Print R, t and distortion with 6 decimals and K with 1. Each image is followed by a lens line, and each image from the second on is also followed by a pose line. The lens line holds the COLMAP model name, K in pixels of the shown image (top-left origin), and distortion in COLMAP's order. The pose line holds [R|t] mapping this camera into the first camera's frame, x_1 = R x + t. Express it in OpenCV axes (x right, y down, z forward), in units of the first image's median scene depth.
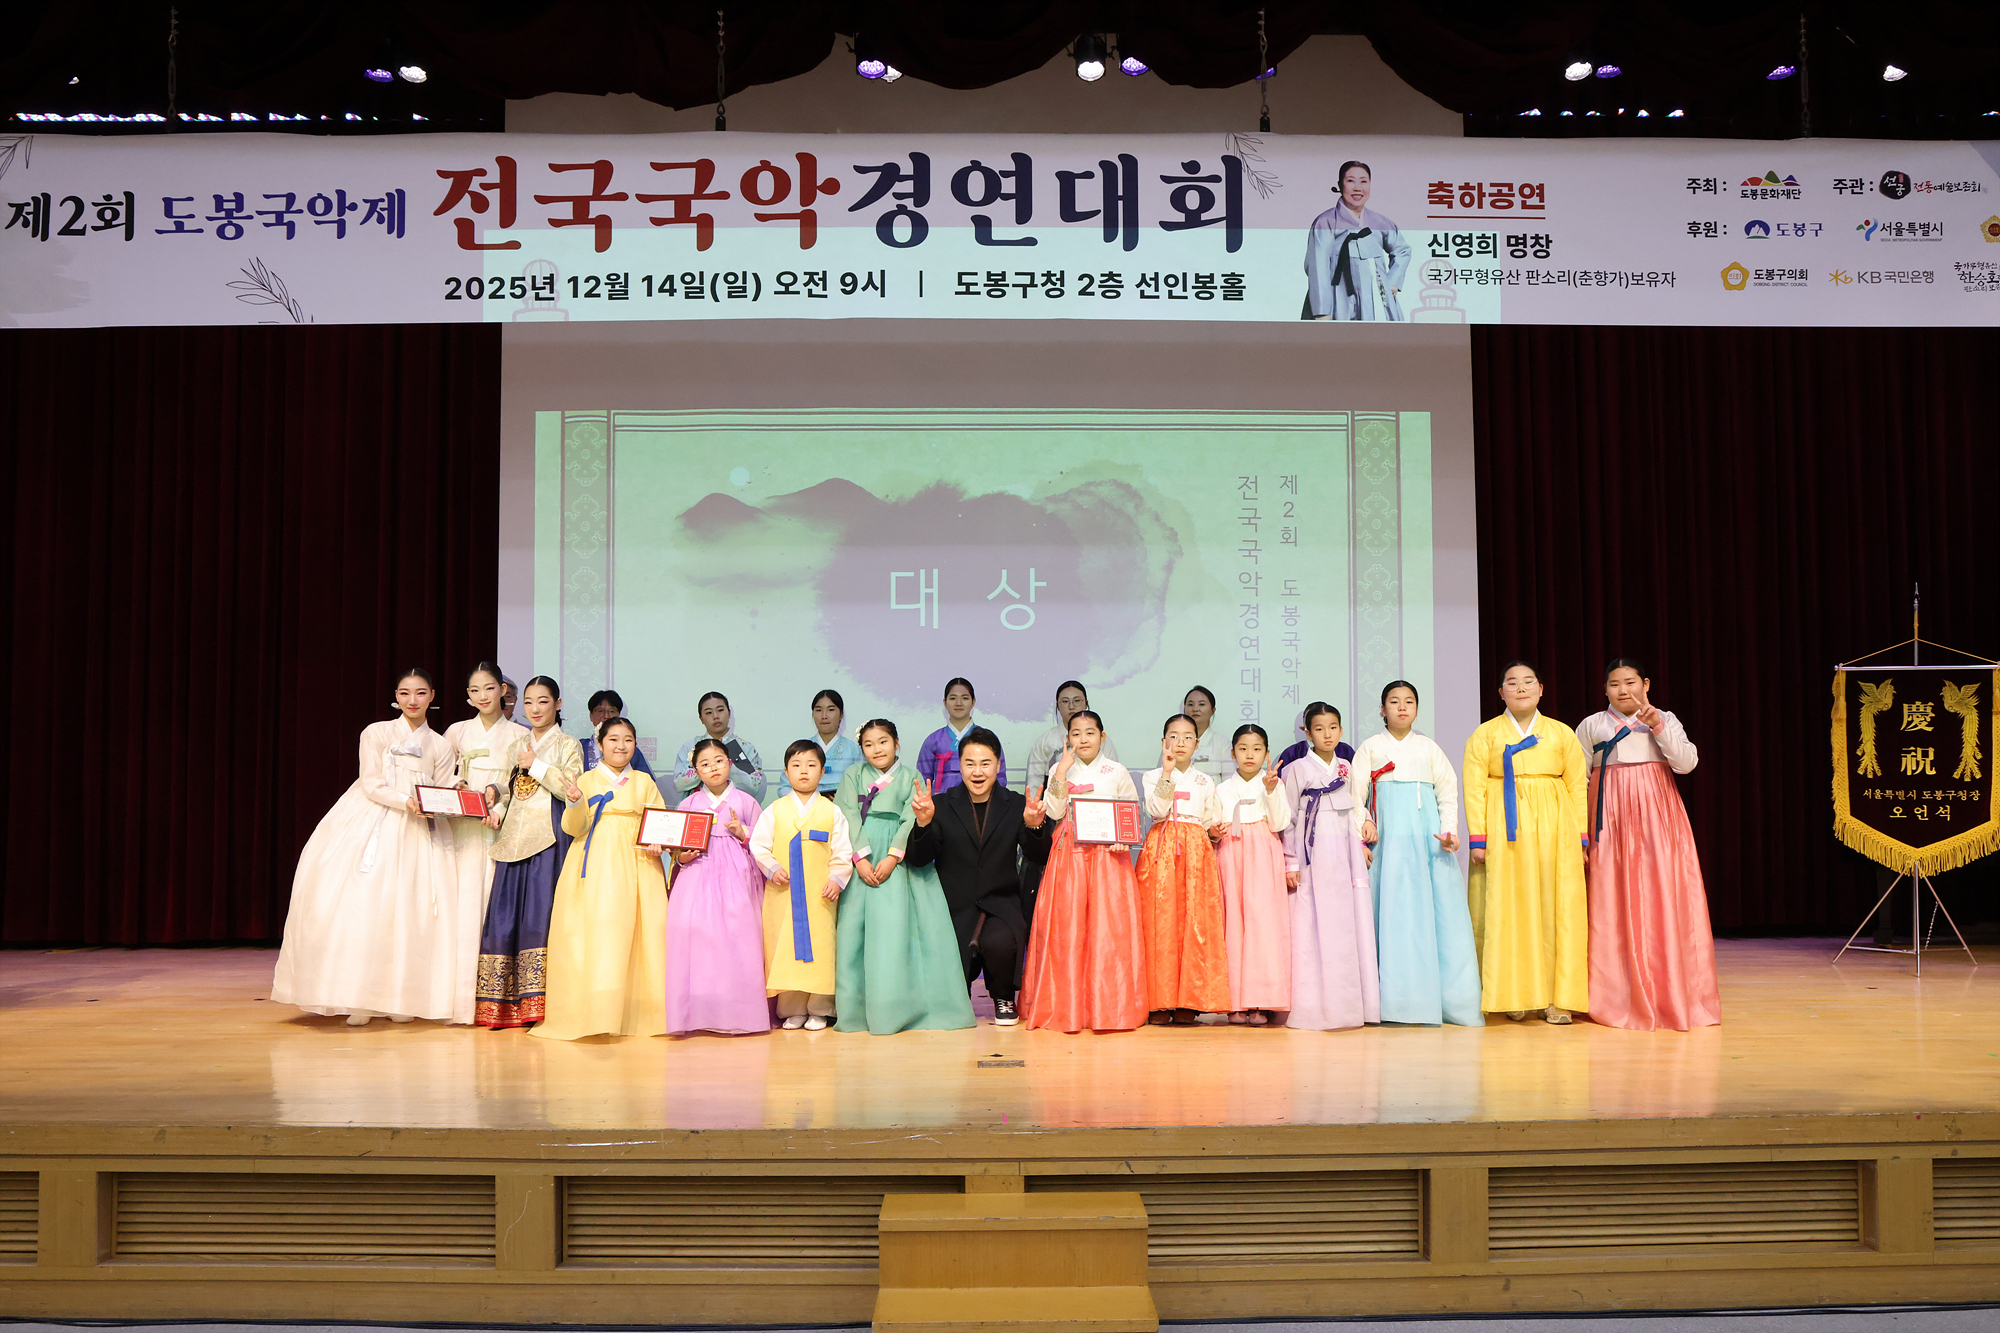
lens RADIAL K [[1533.0, 0, 998.8], [0, 1533.0, 717.3], [0, 0, 1]] dist [-0.062929, 0.085191]
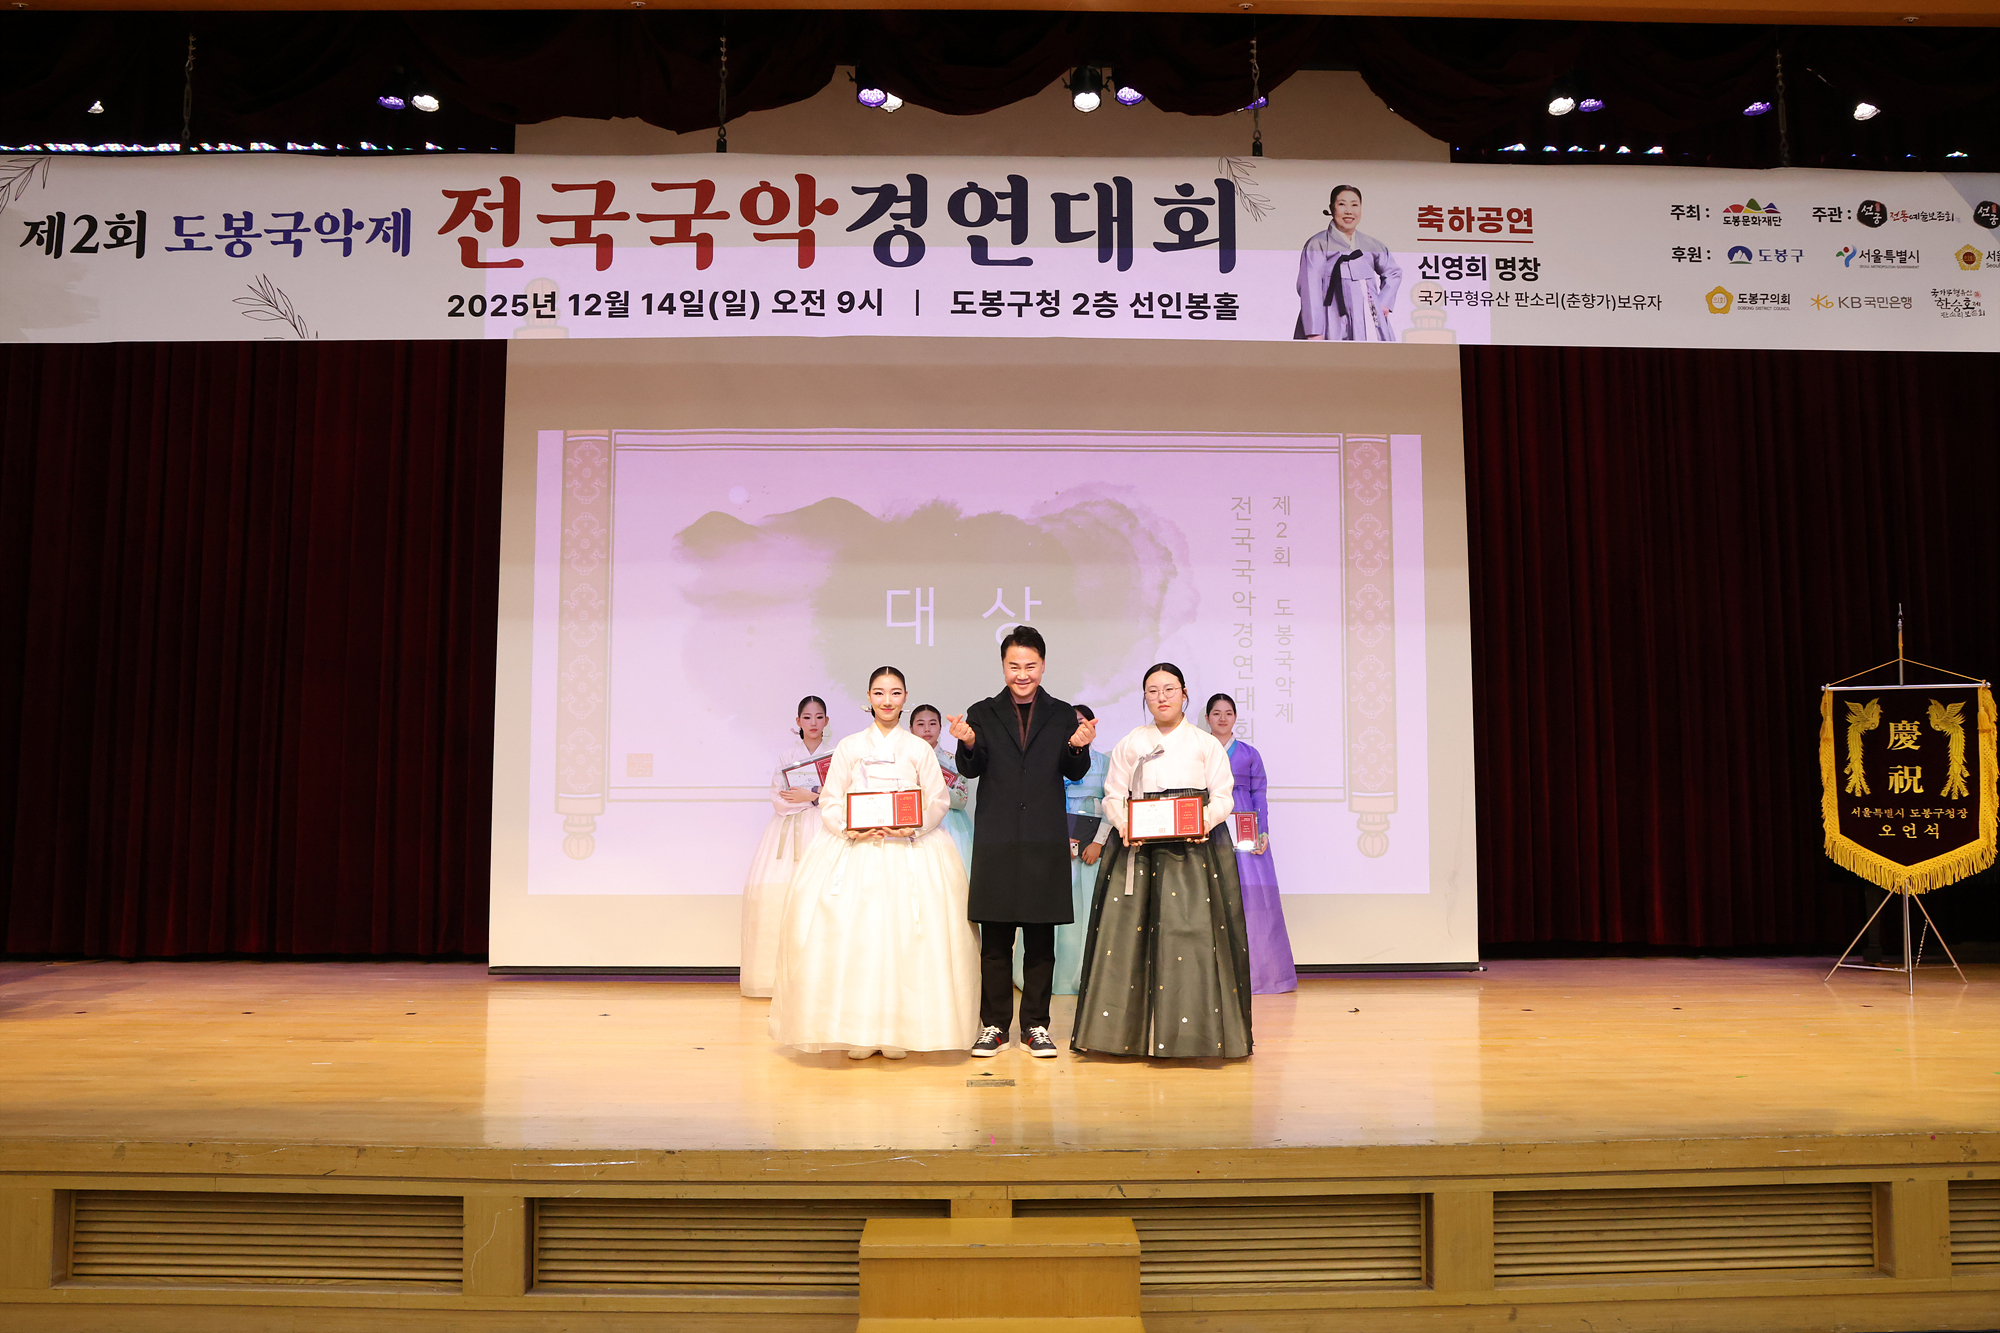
lens RADIAL K [[1472.6, 0, 1004.4], [0, 1472.6, 686.6], [0, 0, 1]] dist [-0.069183, 0.068230]
pose [[0.999990, 0.003788, 0.002269, 0.005205], [-0.003693, 0.999182, -0.040268, 0.008889], [-0.002419, 0.040259, 0.999186, 0.040316]]
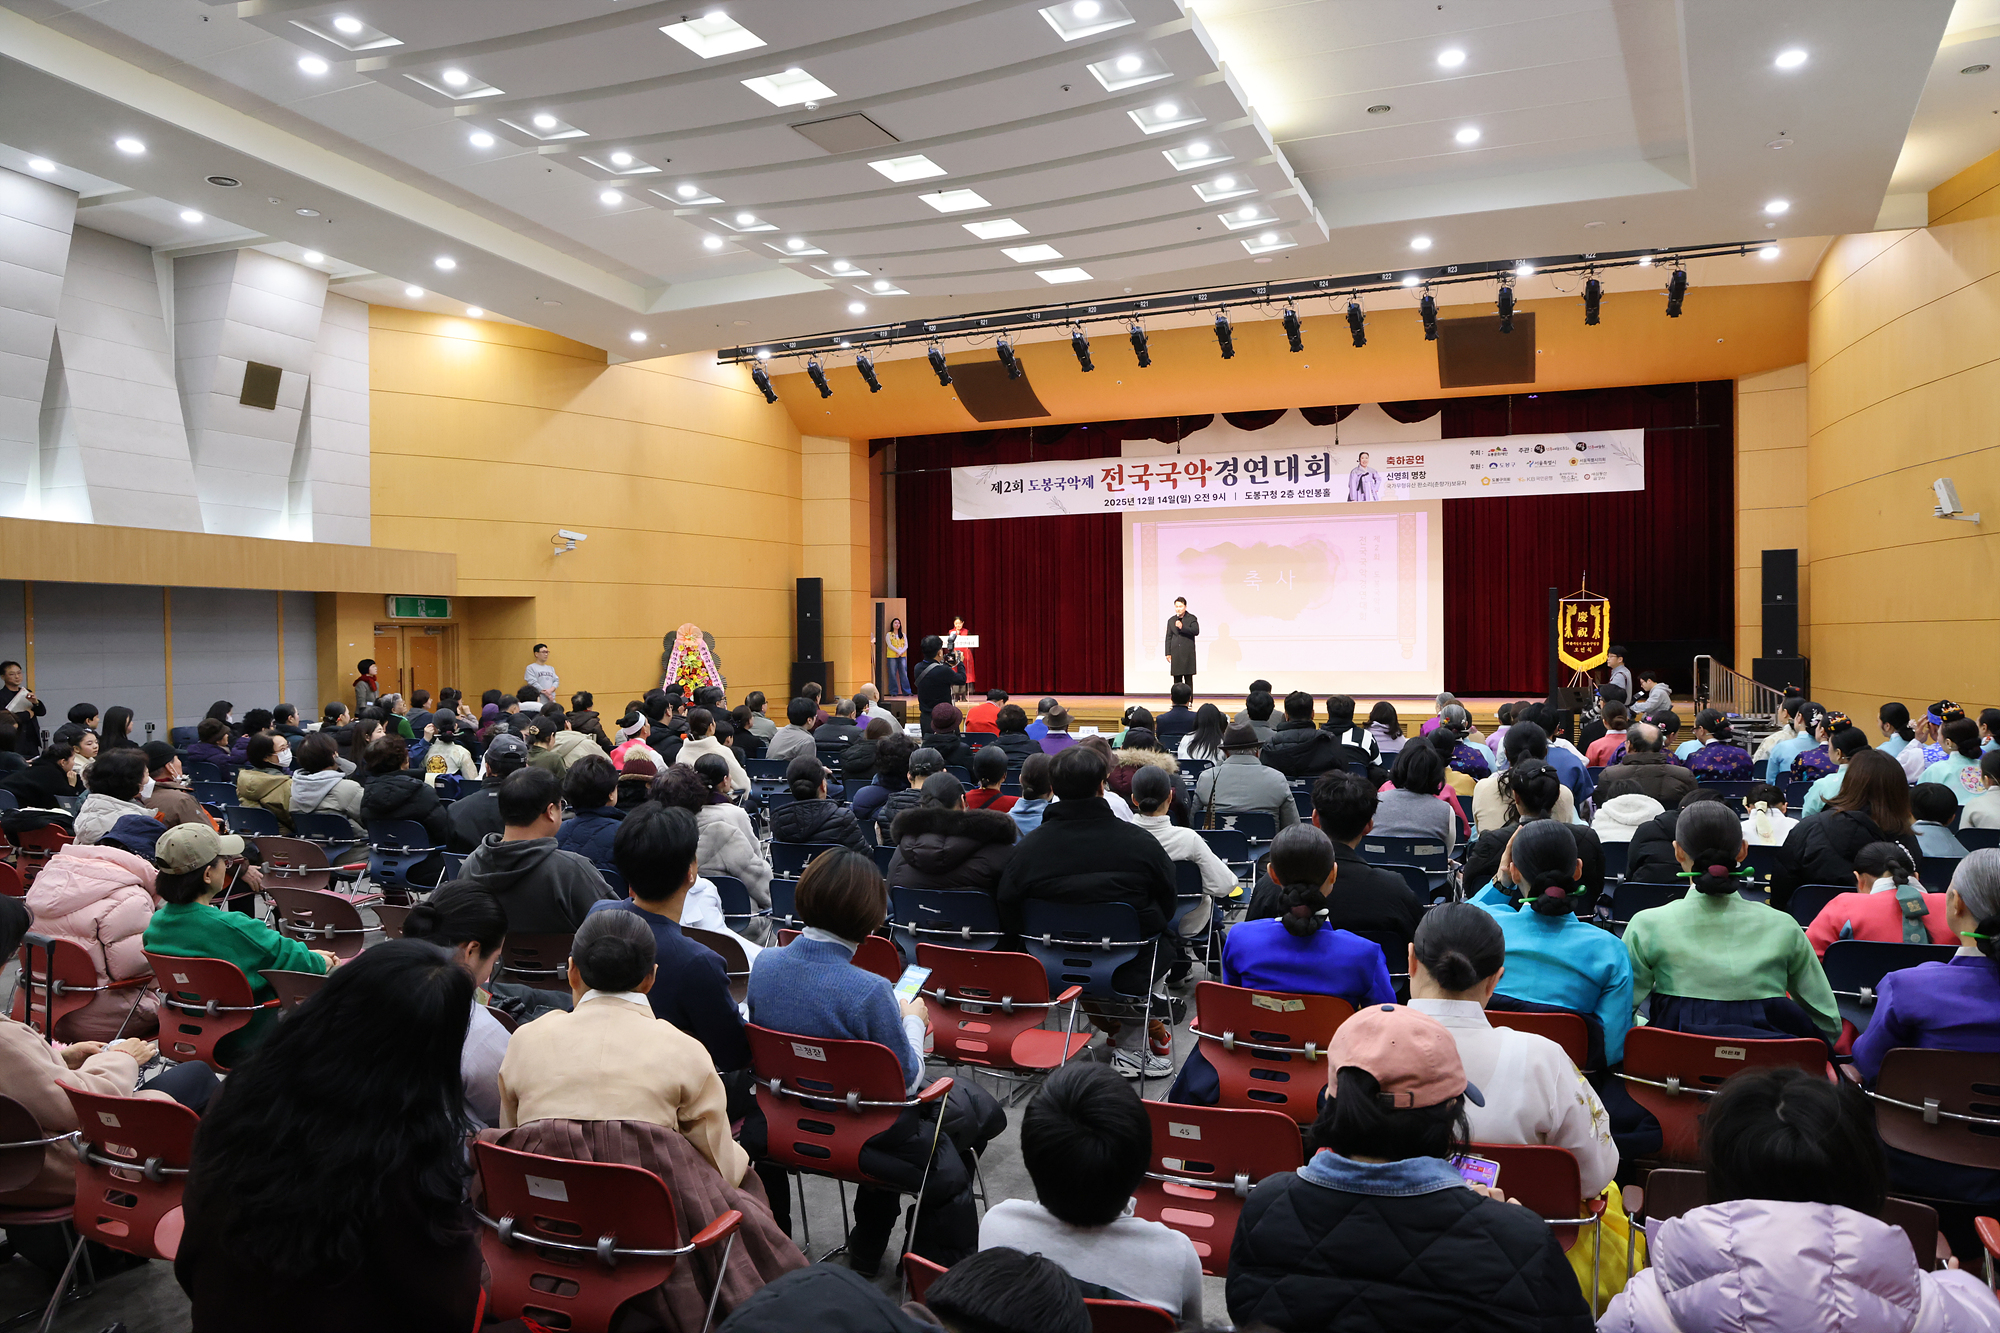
lens RADIAL K [[1472.6, 0, 1004.4], [0, 1472.6, 686.6], [0, 0, 1]] dist [-0.069183, 0.068230]
pose [[0.915304, 0.006362, -0.402714, 0.804692], [0.024050, 0.997228, 0.070416, -0.101935], [0.402046, -0.074137, 0.912613, -2.252599]]
